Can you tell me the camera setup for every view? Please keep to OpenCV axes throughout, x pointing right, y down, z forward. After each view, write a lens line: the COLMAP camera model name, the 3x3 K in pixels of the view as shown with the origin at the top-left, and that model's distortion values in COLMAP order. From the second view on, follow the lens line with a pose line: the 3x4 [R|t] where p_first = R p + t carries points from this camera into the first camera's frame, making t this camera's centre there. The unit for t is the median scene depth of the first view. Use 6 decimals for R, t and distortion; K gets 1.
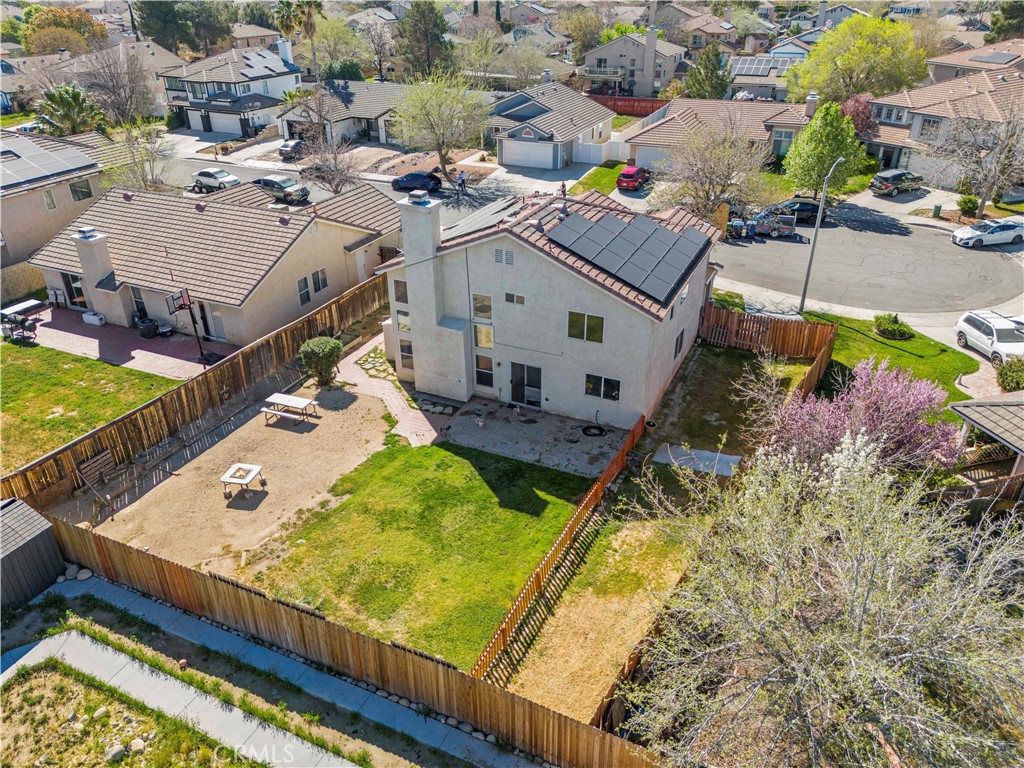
lens RADIAL K [[755.0, 0, 514.8], [0, 755.0, 382.8], [0, 0, 1]] dist [0.072430, -0.059255]
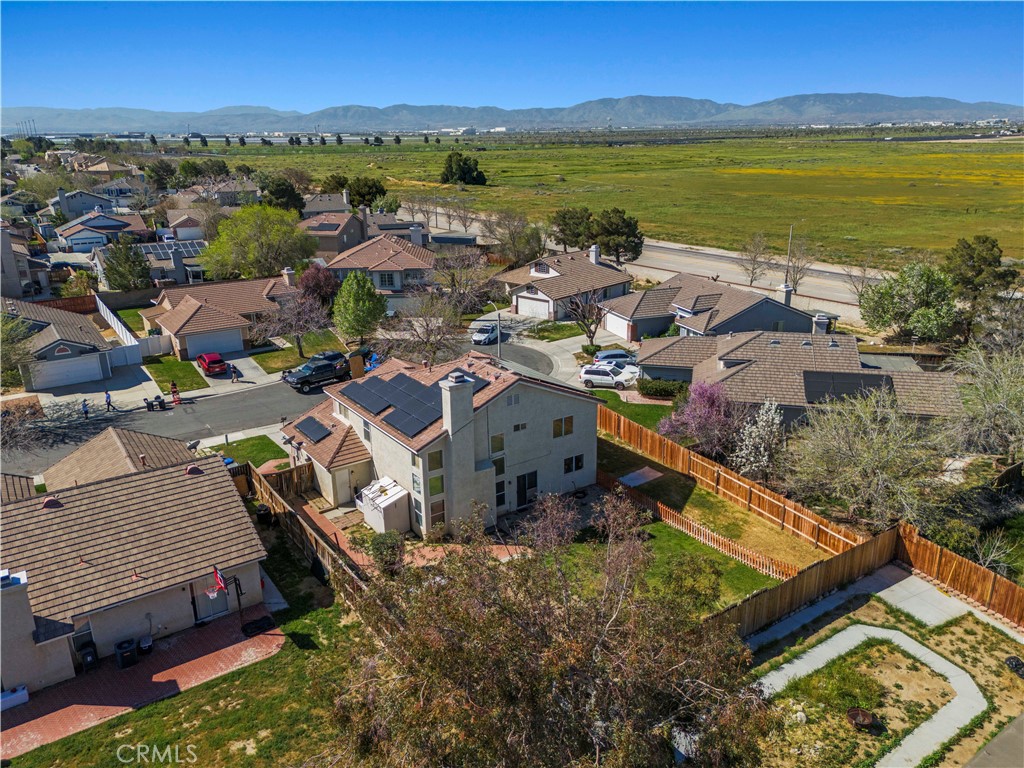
lens RADIAL K [[751.3, 0, 512.0], [0, 751.3, 384.0], [0, 0, 1]] dist [0.115457, -0.135945]
pose [[0.512561, -0.270861, 0.814810, -0.877032], [0.420244, 0.906655, 0.037035, -0.192053], [-0.748783, 0.323437, 0.578544, 0.162453]]
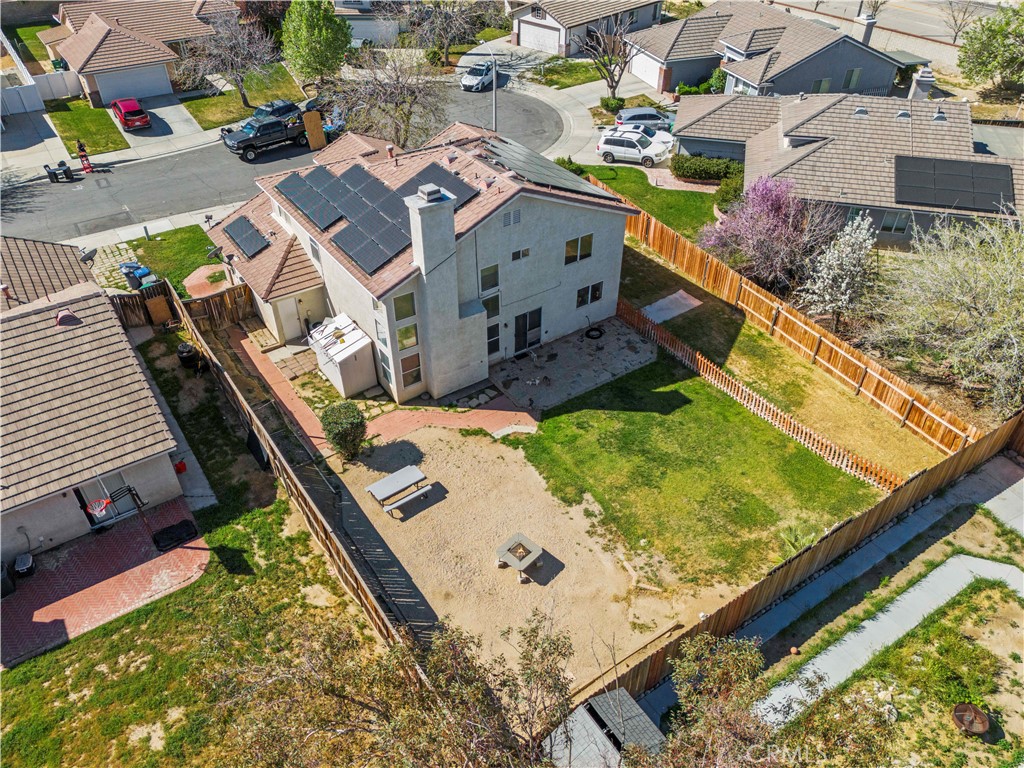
lens RADIAL K [[755.0, 0, 514.8], [0, 755.0, 382.8], [0, 0, 1]] dist [0.072430, -0.059255]
pose [[0.513433, -0.526272, 0.677809, -0.619666], [0.404531, 0.845031, 0.349681, -0.257873], [-0.756797, 0.094657, 0.646760, 0.302911]]
